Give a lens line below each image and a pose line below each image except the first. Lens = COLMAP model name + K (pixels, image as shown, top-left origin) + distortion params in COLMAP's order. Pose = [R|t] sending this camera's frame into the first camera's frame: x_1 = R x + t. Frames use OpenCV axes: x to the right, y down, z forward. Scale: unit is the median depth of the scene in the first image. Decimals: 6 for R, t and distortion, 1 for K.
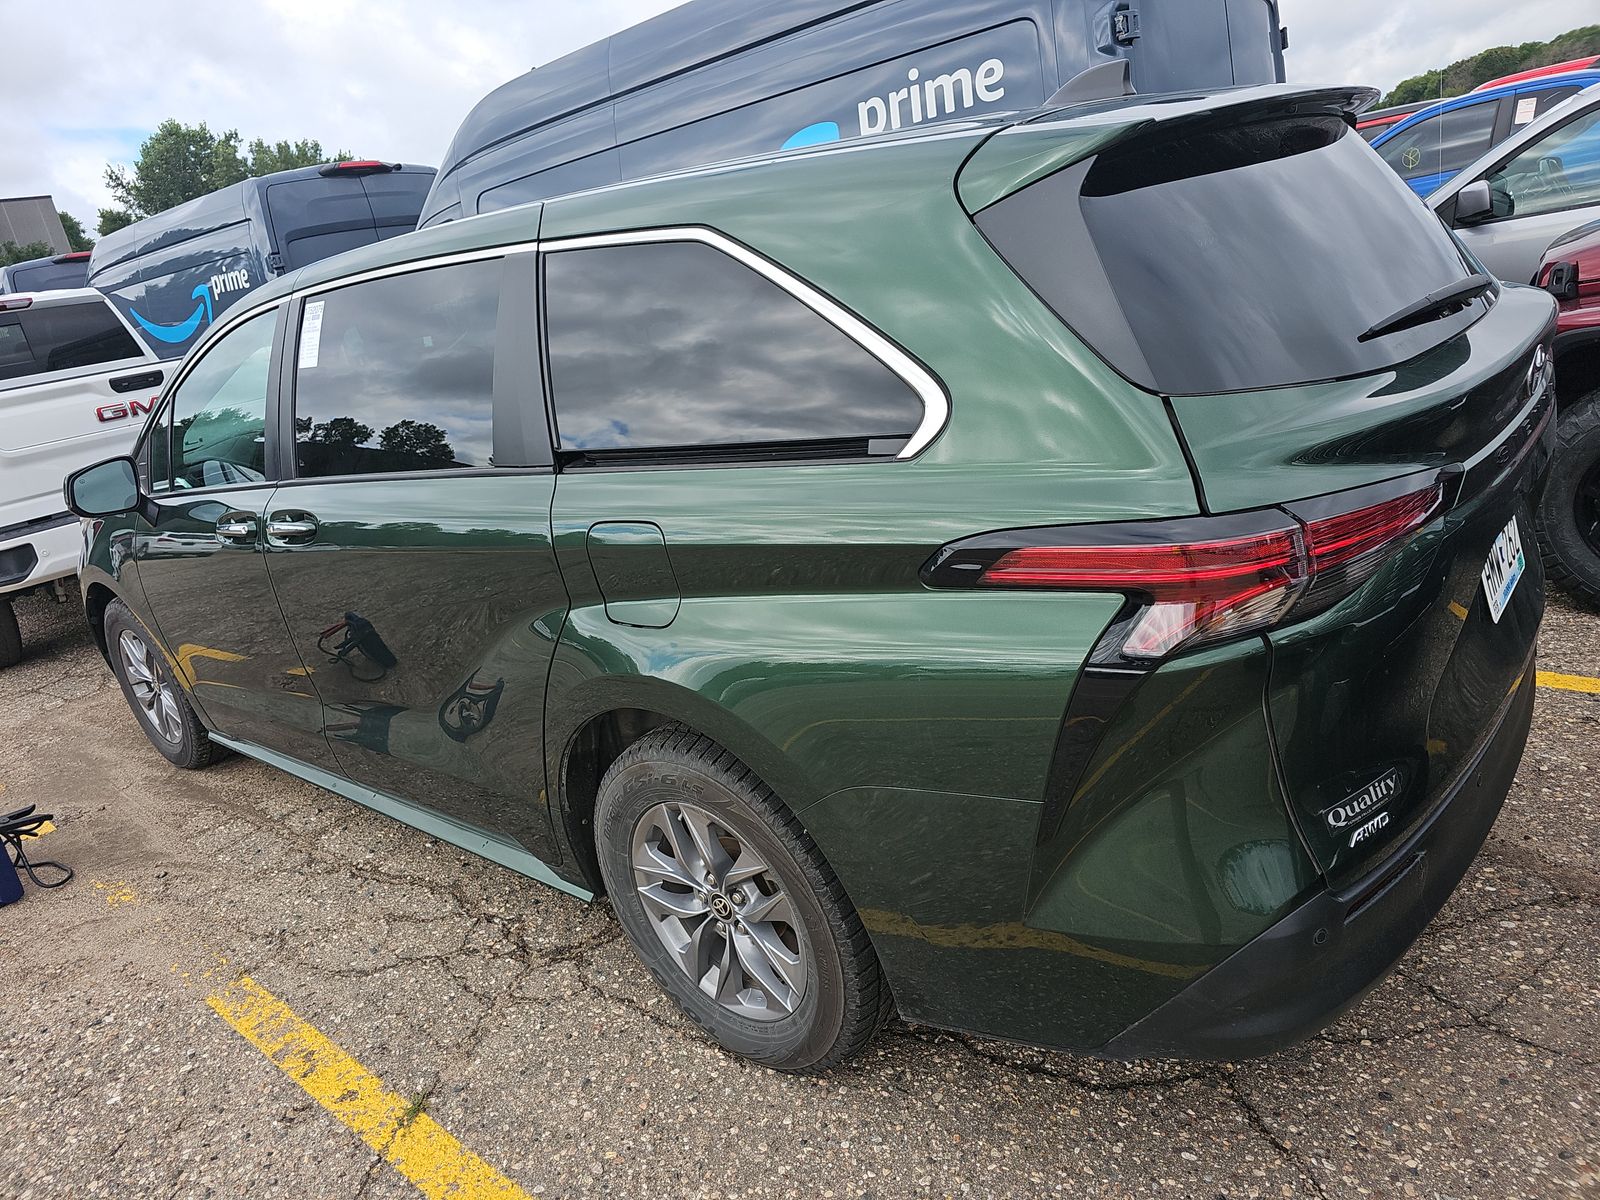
lens RADIAL K [[1083.3, 0, 795.9], [0, 1083.3, 602.7], [0, 0, 1]] dist [0.018387, -0.005304]
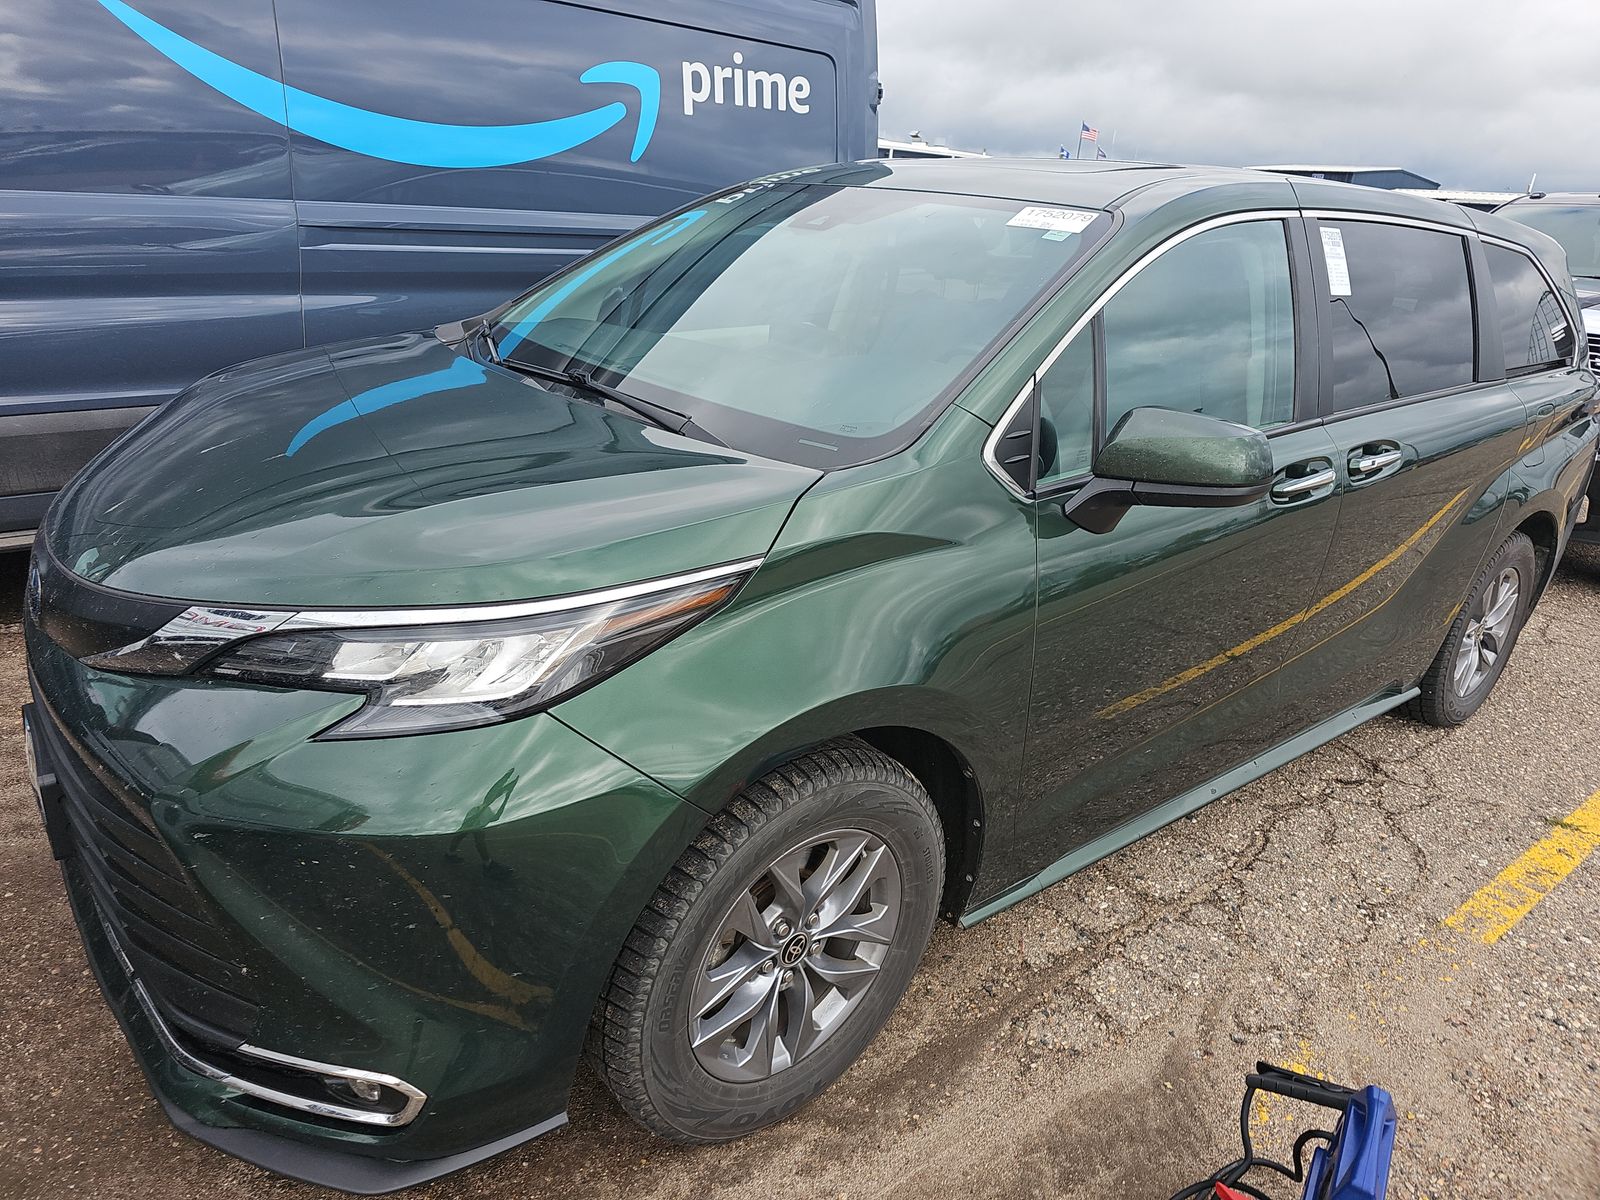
lens RADIAL K [[1083.3, 0, 791.5], [0, 1083.3, 587.1], [0, 0, 1]] dist [0.018387, -0.005304]
pose [[0.146332, -0.156056, 0.976849, -1.564414], [0.208219, 0.970215, 0.123805, -0.193668], [-0.967074, 0.185282, 0.174467, 1.406663]]
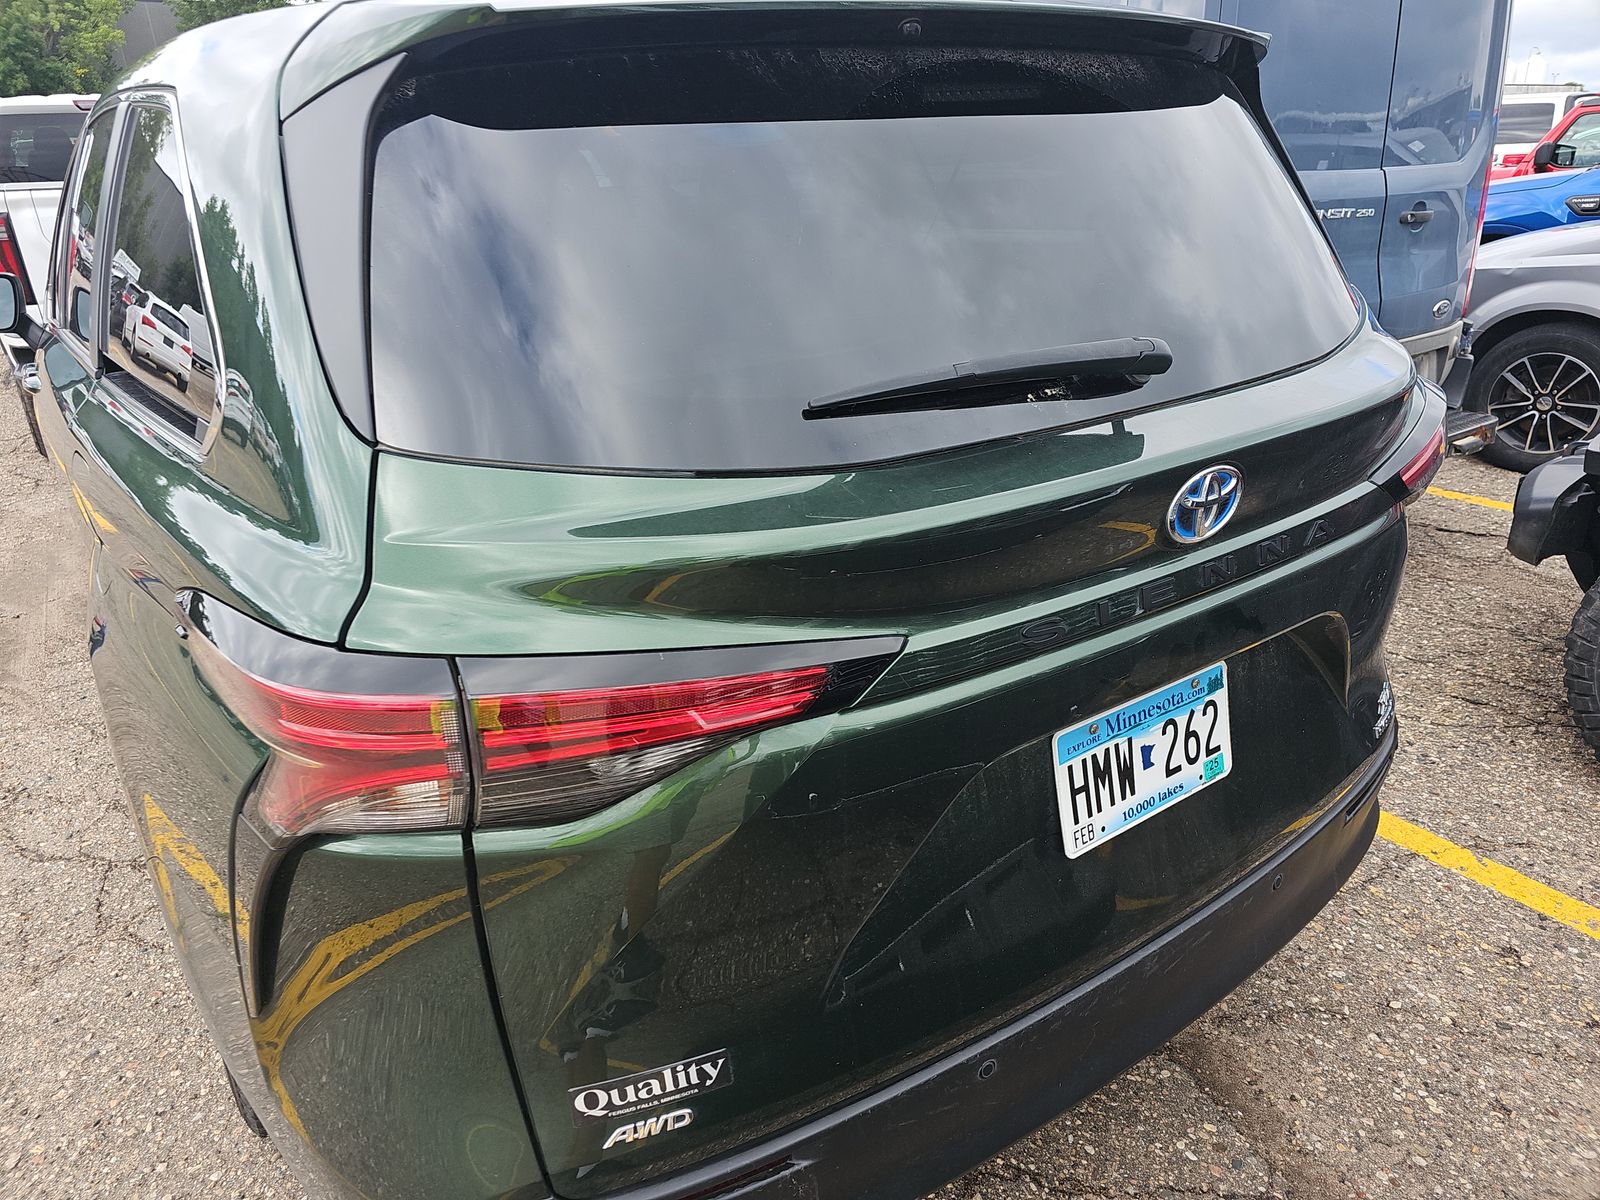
lens RADIAL K [[1083.3, 0, 796.9], [0, 1083.3, 608.0], [0, 0, 1]] dist [0.018387, -0.005304]
pose [[0.958338, 0.215904, -0.187014, 0.390252], [-0.197593, 0.973889, 0.111790, -0.119294], [0.206267, -0.070180, 0.975976, 0.216613]]
